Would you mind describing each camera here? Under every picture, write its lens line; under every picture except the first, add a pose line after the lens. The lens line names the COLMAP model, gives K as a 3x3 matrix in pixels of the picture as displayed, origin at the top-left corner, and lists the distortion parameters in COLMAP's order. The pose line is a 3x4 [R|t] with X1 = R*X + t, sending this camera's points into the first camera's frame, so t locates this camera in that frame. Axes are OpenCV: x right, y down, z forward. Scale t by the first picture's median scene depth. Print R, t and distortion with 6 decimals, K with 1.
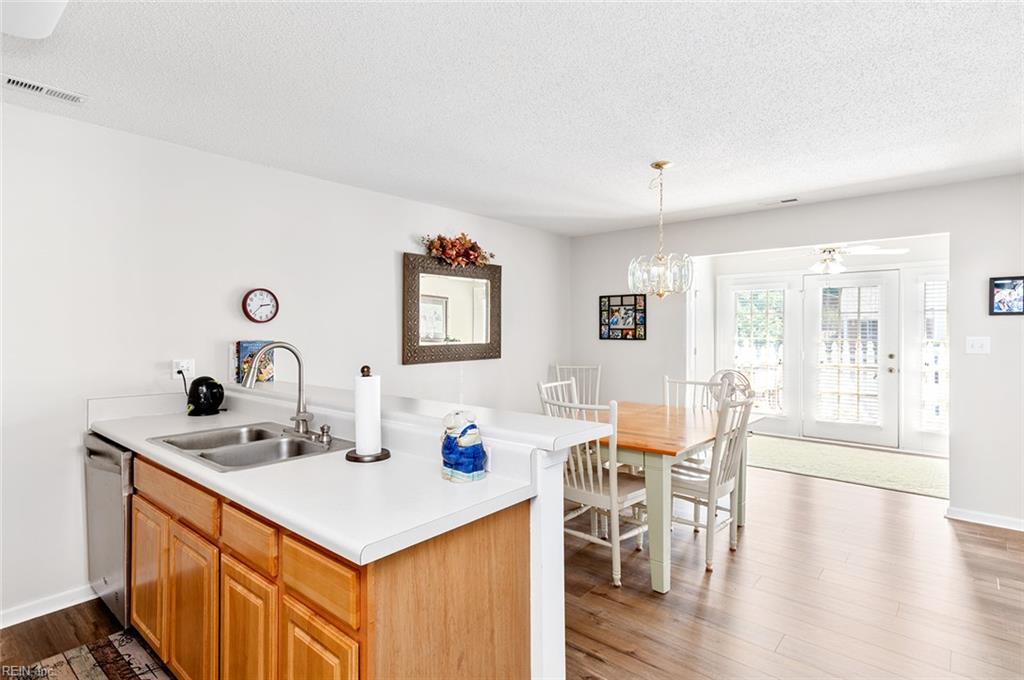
lens RADIAL K [[524.6, 0, 490.6], [0, 524.6, 320.5], [0, 0, 1]] dist [0.055226, 0.000170]
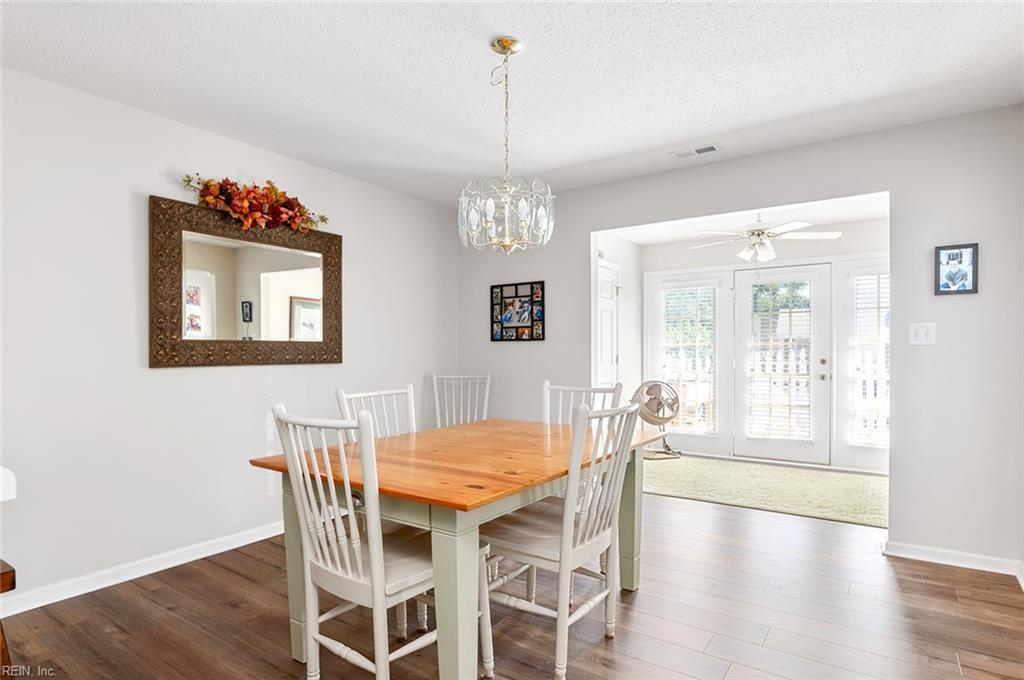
lens RADIAL K [[540.3, 0, 512.0], [0, 540.3, 340.0], [0, 0, 1]] dist [0.000445, 0.000373]
pose [[0.993048, -0.000736, 0.117709, 0.153189], [0.001447, 0.999981, -0.005954, 0.041401], [-0.117702, 0.006083, 0.993030, 0.212526]]
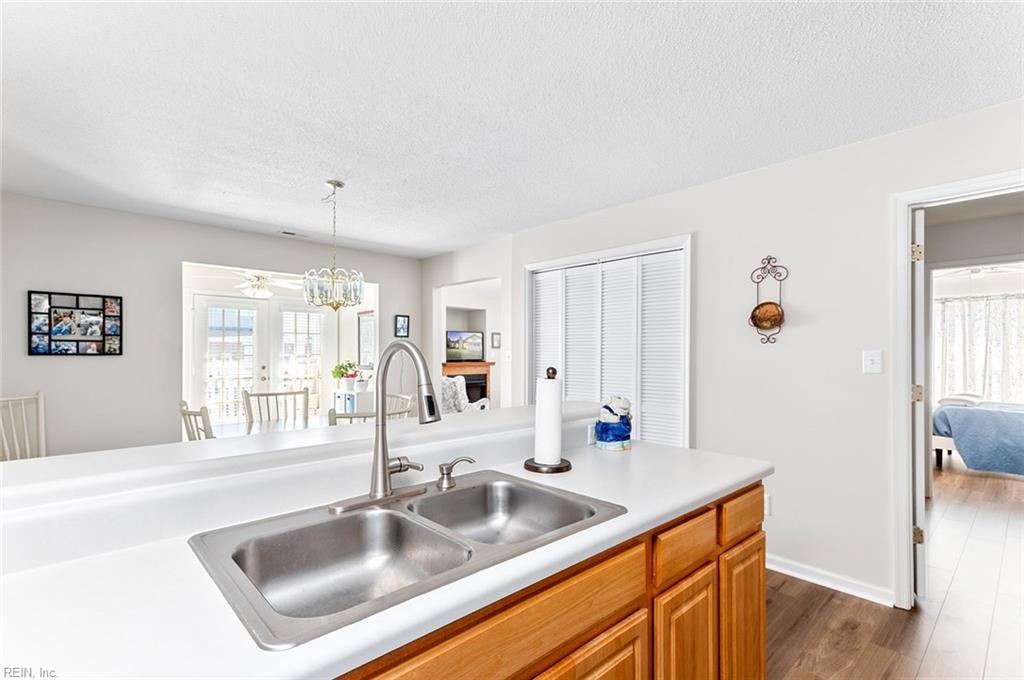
lens RADIAL K [[475.7, 0, 509.9], [0, 475.7, 352.3], [0, 0, 1]] dist [0.000691, 0.000168]
pose [[0.096118, 0.001200, 0.995369, -0.359605], [-0.017102, 0.999854, 0.000446, 0.022529], [-0.995223, -0.017066, 0.096124, 0.352647]]
